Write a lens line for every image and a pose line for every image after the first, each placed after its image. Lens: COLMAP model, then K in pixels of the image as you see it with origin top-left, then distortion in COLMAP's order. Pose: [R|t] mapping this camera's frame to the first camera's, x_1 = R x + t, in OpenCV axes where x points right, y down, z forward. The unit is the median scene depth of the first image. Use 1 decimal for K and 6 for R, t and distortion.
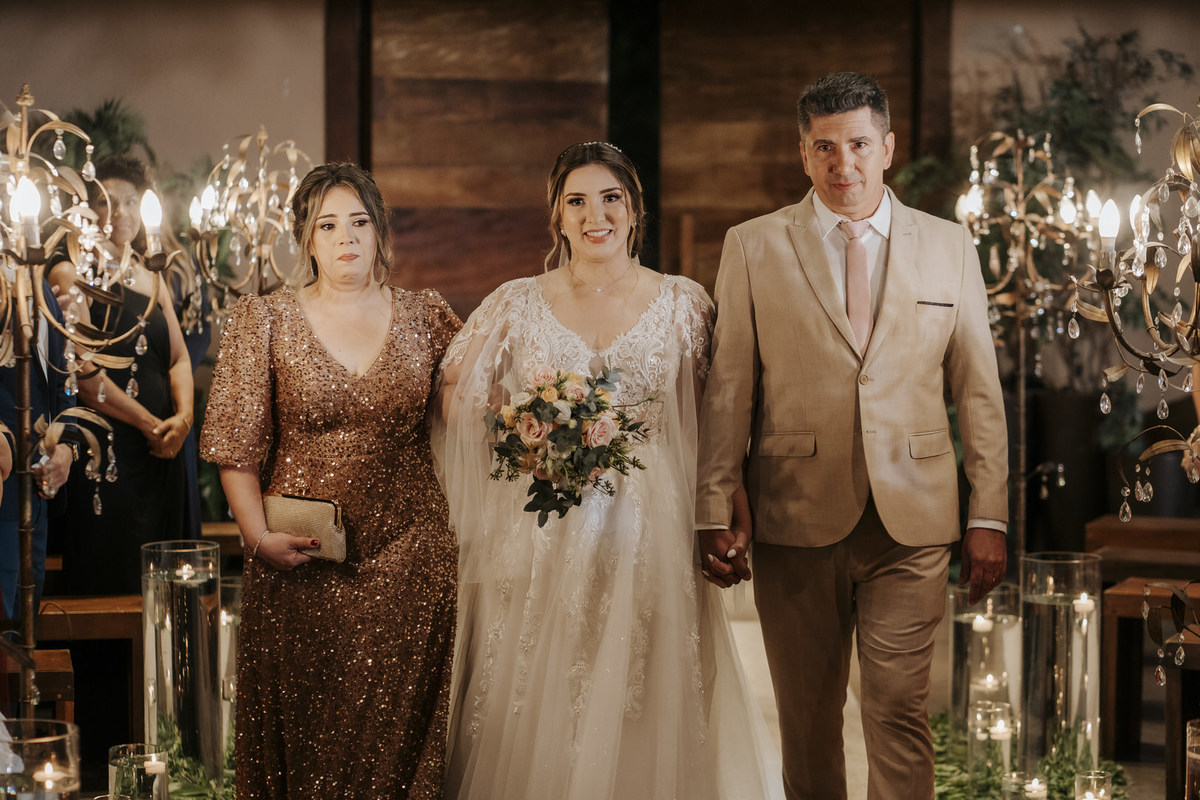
lens RADIAL K [[2867.3, 0, 600.0], [0, 2867.3, 400.0], [0, 0, 1]] dist [0.006075, -0.318797]
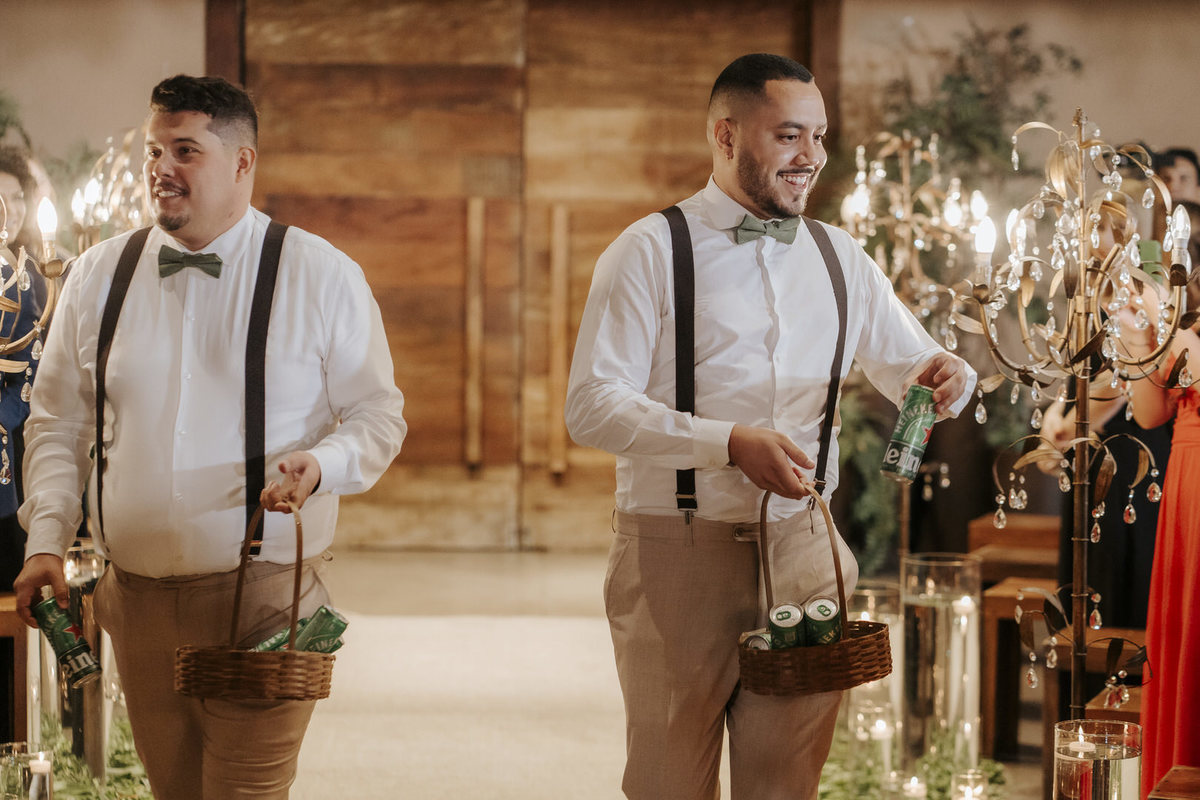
lens RADIAL K [[2990.0, 0, 634.8], [0, 2990.0, 383.5], [0, 0, 1]] dist [-0.025887, -0.066050]
pose [[0.998617, 0.007117, 0.052086, -0.002522], [-0.007154, 0.999974, 0.000514, -0.006371], [-0.052081, -0.000886, 0.998642, -0.044157]]
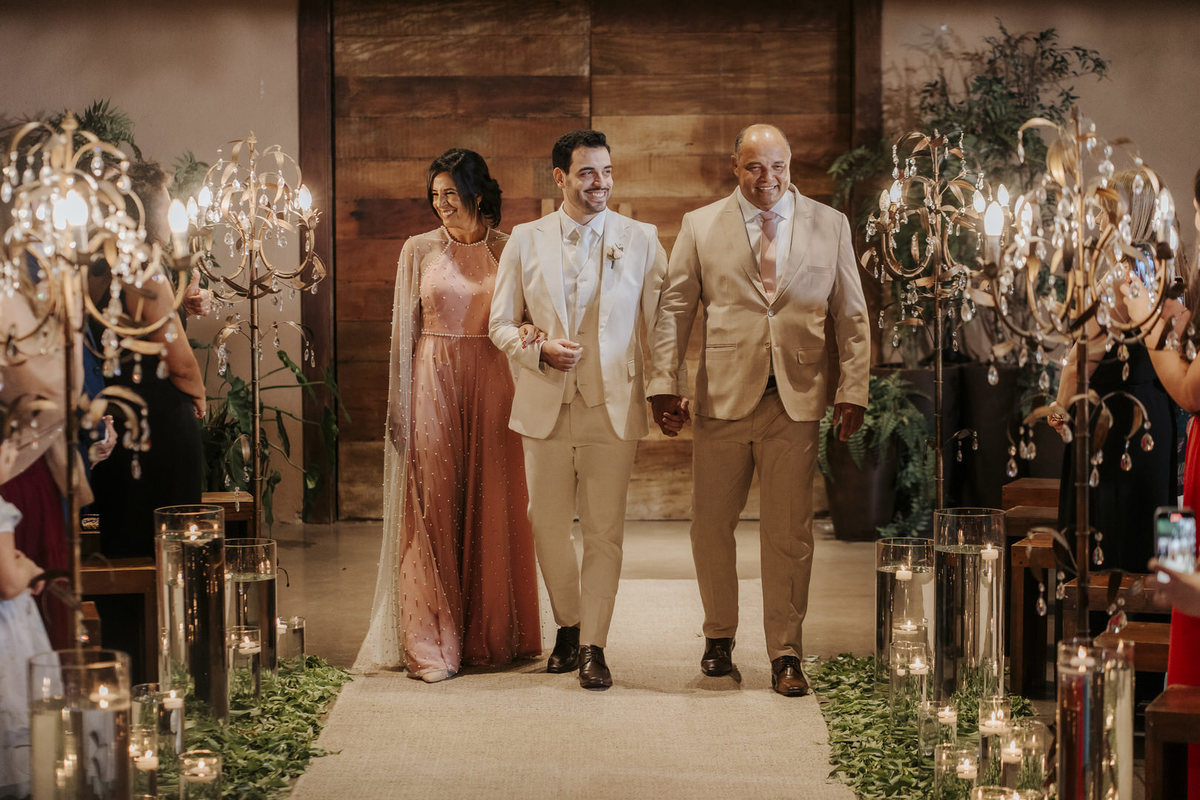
lens RADIAL K [[2867.3, 0, 600.0], [0, 2867.3, 400.0], [0, 0, 1]] dist [0.006075, -0.318797]
pose [[0.999823, -0.008999, 0.016508, -0.002896], [0.008864, 0.999927, 0.008214, 0.000114], [-0.016580, -0.008067, 0.999830, -0.118042]]
